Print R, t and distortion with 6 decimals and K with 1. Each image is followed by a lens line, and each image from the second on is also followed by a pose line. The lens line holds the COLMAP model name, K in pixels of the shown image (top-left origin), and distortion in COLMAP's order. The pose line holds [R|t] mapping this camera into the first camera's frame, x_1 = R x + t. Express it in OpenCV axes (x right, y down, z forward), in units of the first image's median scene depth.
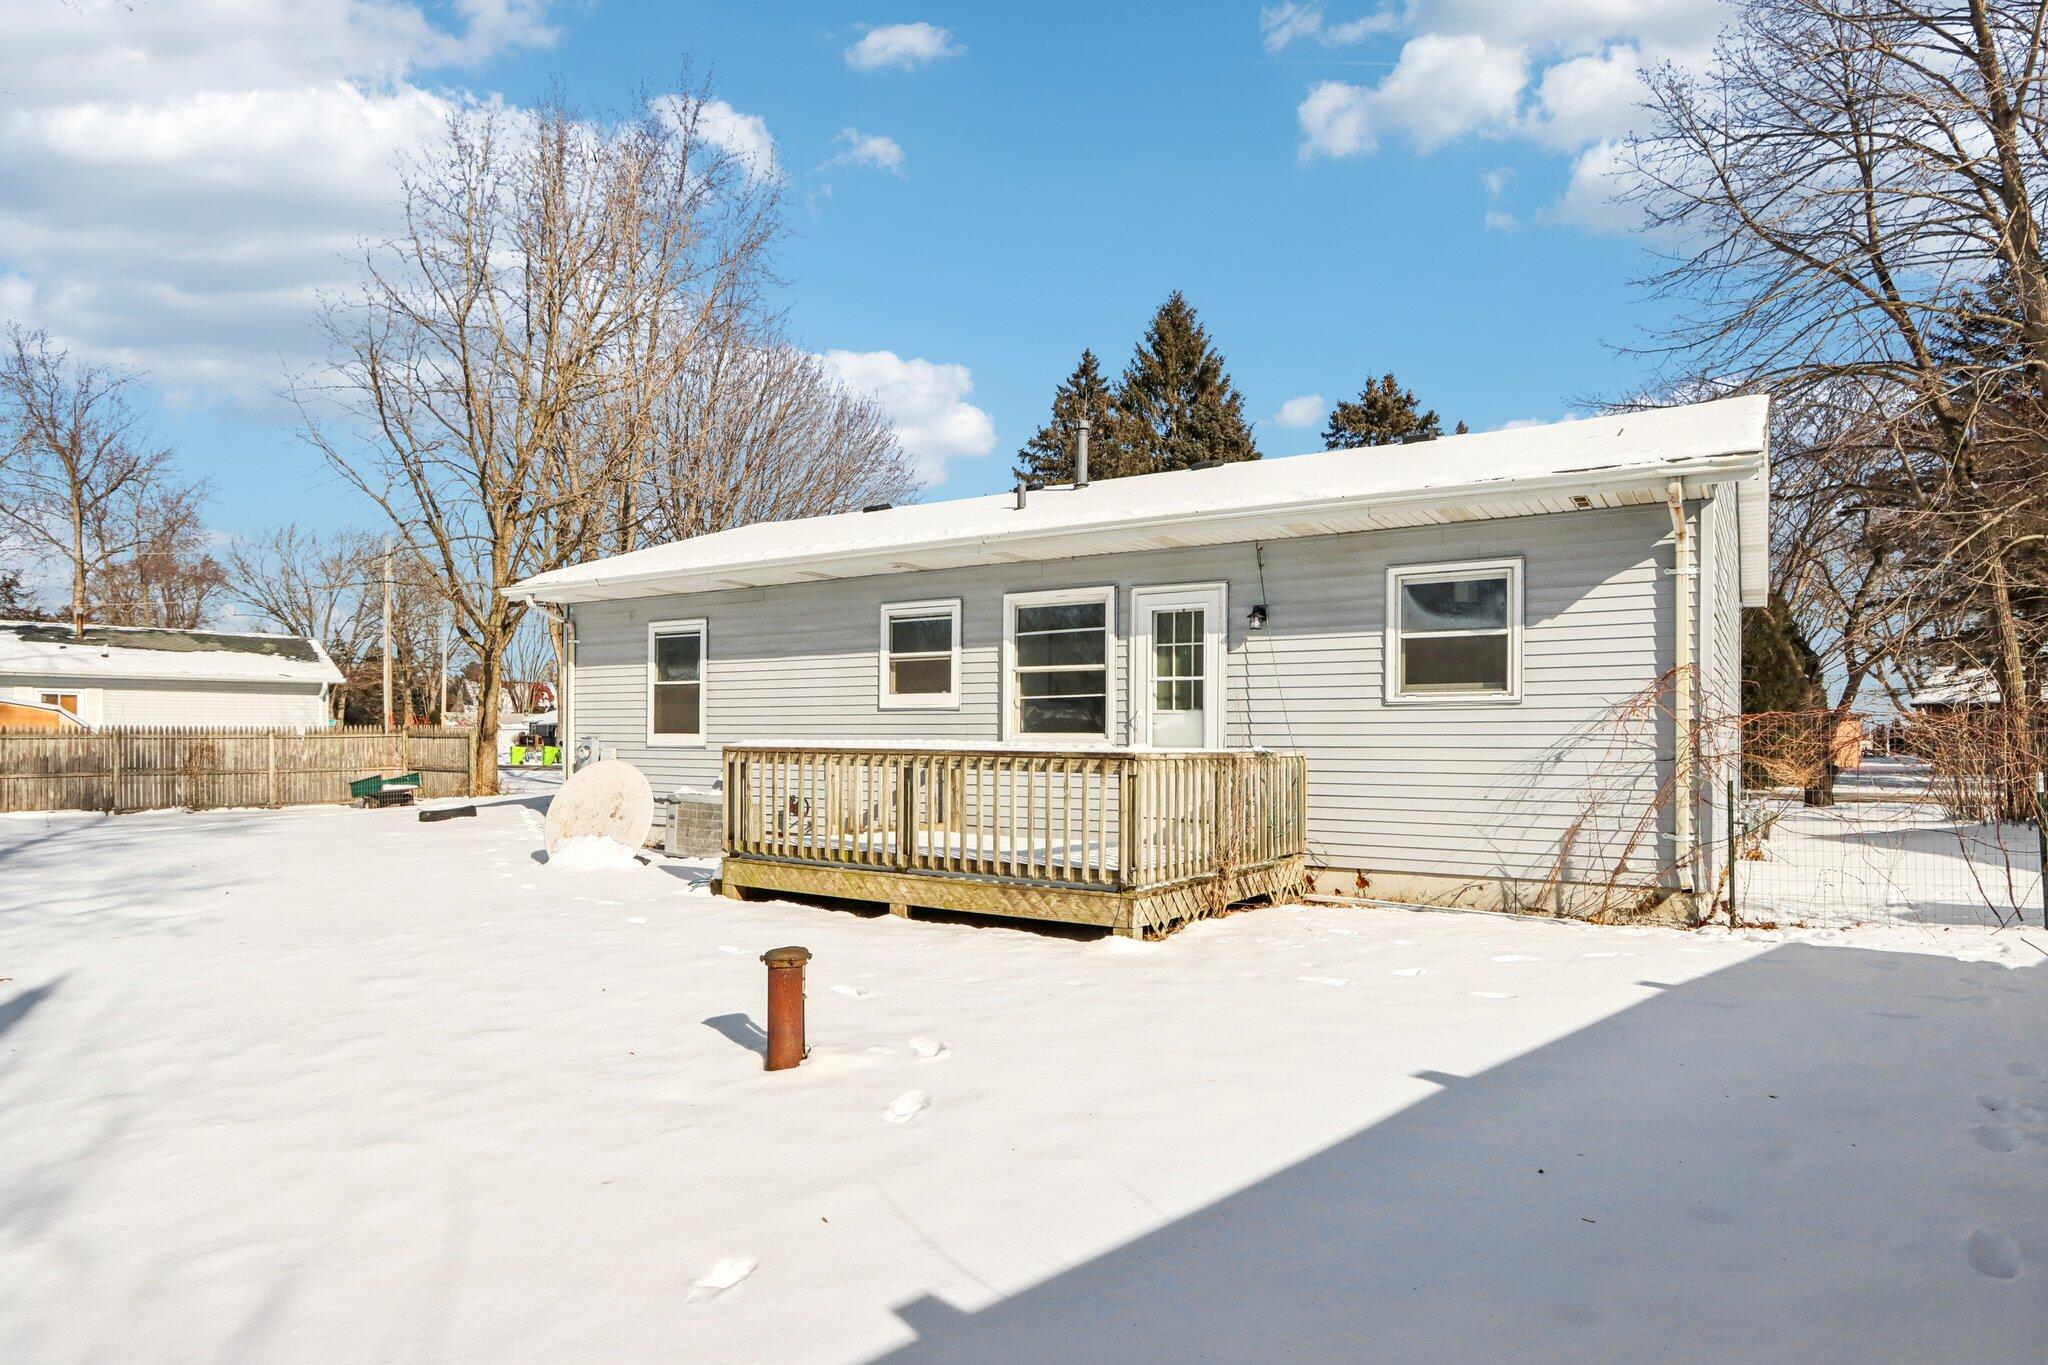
lens RADIAL K [[1163.6, 0, 1031.2], [0, 1163.6, 707.3], [0, 0, 1]] dist [-0.013314, 0.001823]
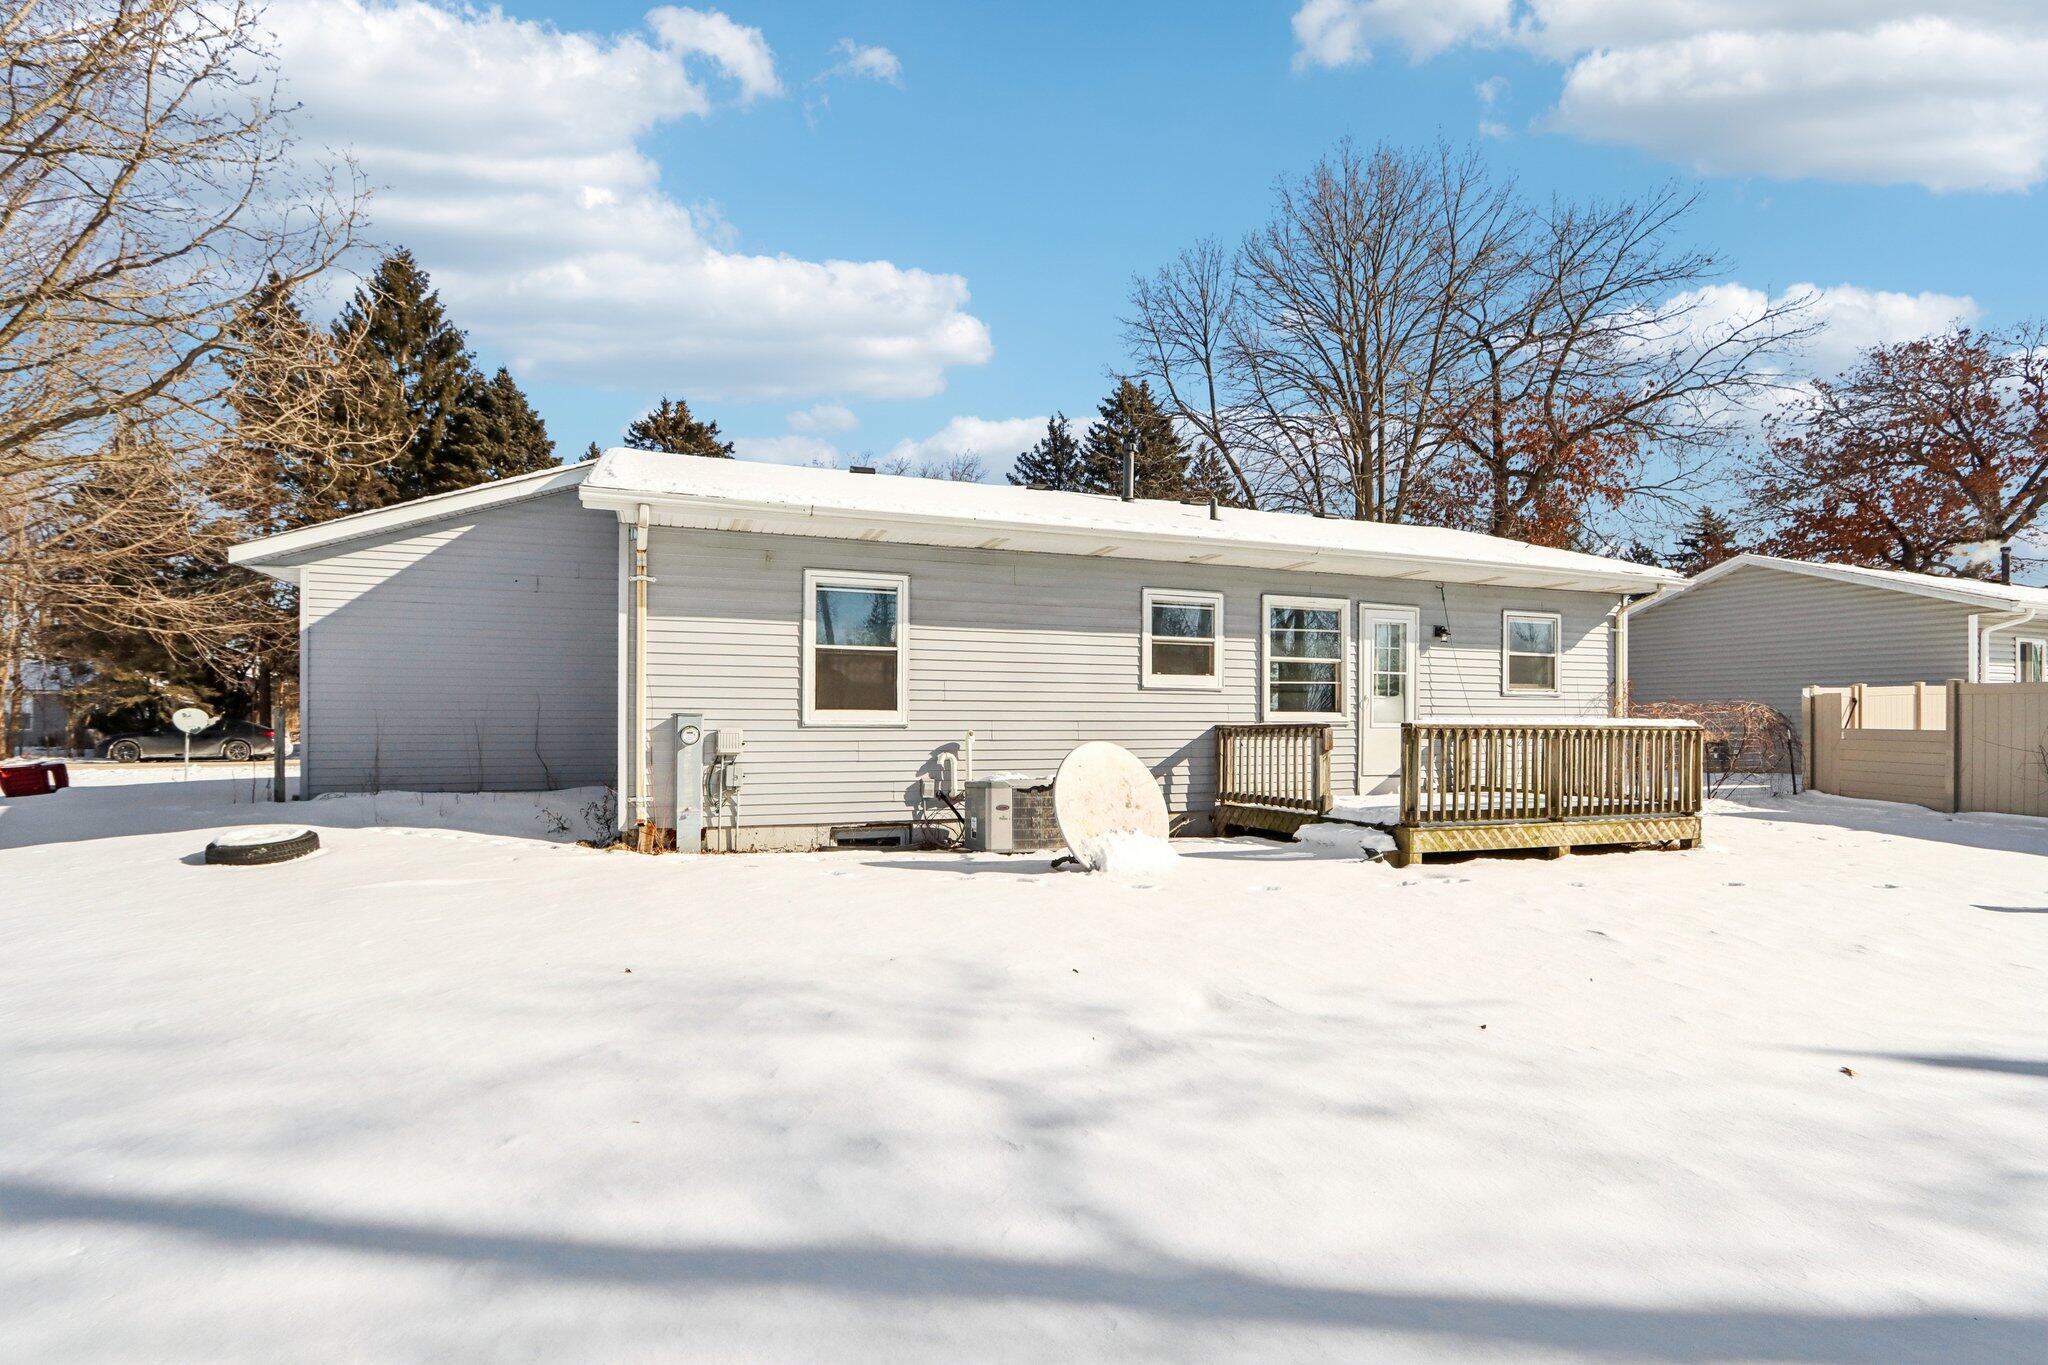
lens RADIAL K [[959.6, 0, 1024.0], [0, 959.6, 682.5], [0, 0, 1]] dist [-0.014268, 0.000420]
pose [[0.600585, 0.029516, 0.799016, -1.033118], [-0.023039, 0.999542, -0.019606, 0.018688], [-0.799229, -0.006634, 0.600990, 0.663166]]
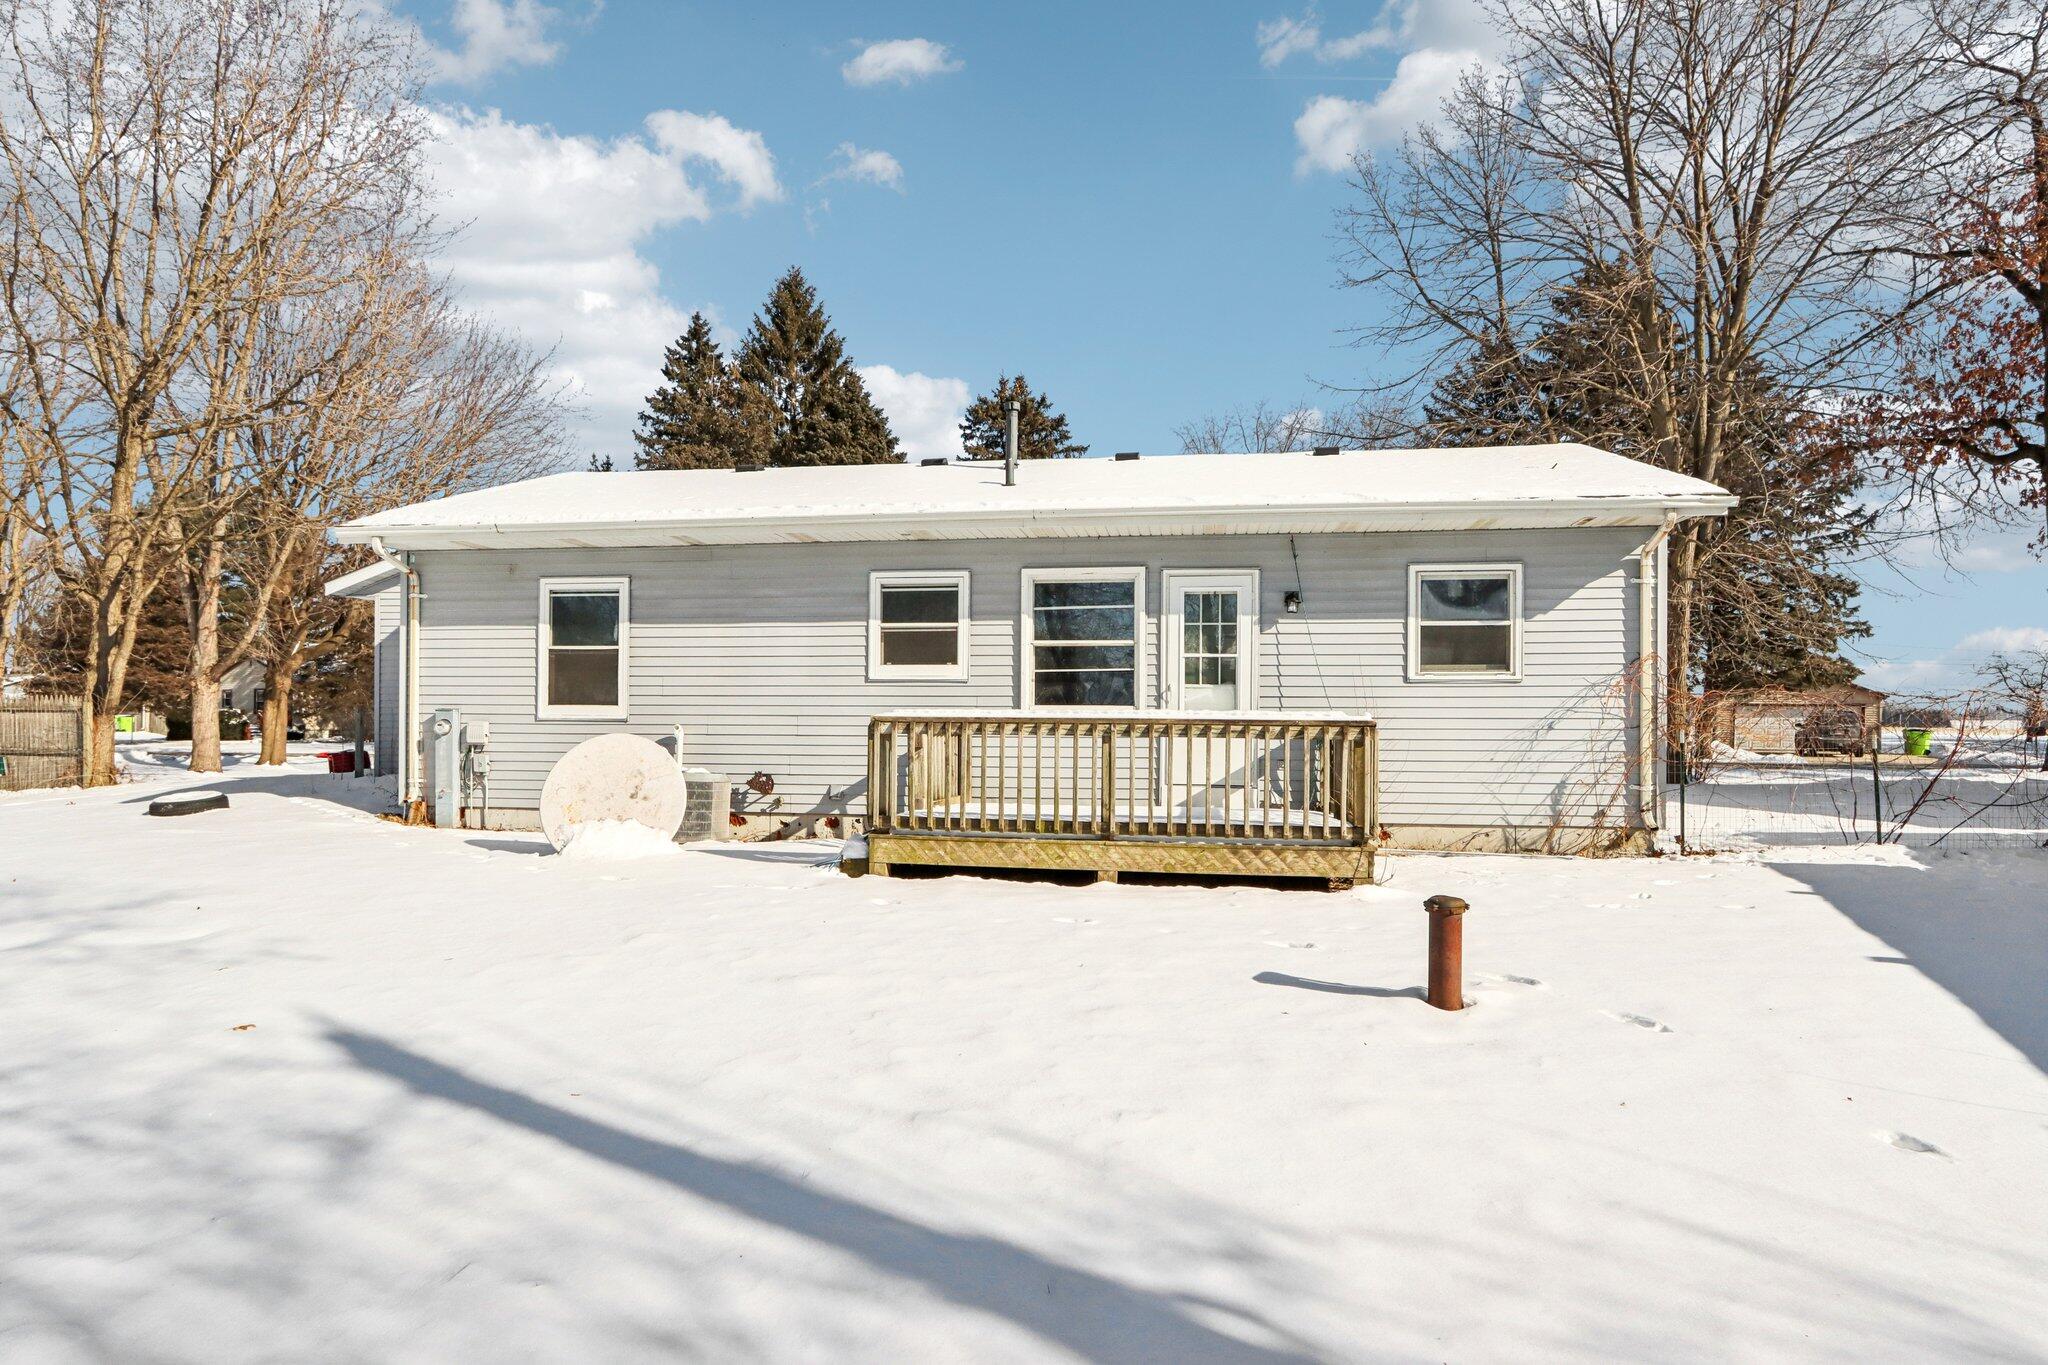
lens RADIAL K [[1155.1, 0, 1024.0], [0, 1155.1, 682.5], [0, 0, 1]] dist [-0.016331, 0.001186]
pose [[0.918679, 0.012929, 0.394792, -0.456838], [-0.011881, 0.999916, -0.005097, 0.008100], [-0.394825, -0.000008, 0.918756, 0.078348]]
